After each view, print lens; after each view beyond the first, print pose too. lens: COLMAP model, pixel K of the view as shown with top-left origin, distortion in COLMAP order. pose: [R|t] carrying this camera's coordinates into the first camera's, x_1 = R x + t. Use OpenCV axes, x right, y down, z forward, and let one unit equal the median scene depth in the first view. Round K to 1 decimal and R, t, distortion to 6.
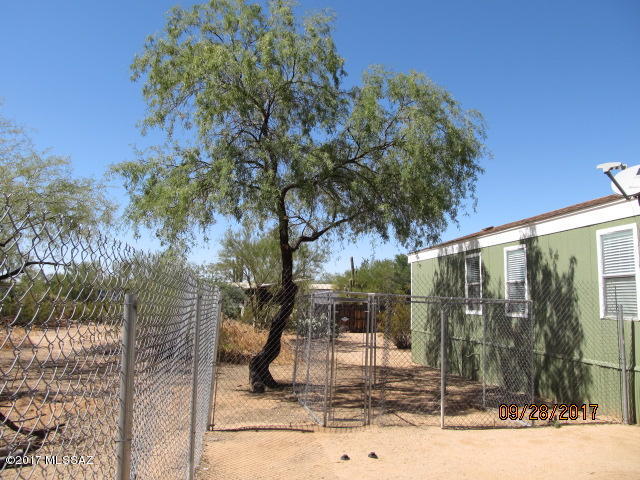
lens RADIAL K [[524.5, 0, 320.0], [0, 524.5, 240.0], [0, 0, 1]] dist [-0.090936, 0.000579]
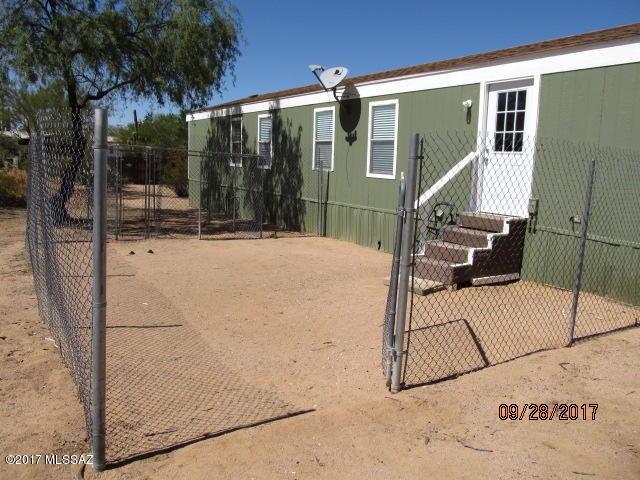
lens RADIAL K [[489.8, 0, 320.0], [0, 489.8, 240.0], [0, 0, 1]] dist [-0.068294, 0.001933]
pose [[0.912921, -0.041331, 0.406039, -0.012278], [-0.075231, 0.960771, 0.266944, -0.025007], [-0.401143, -0.274246, 0.873999, -0.246708]]
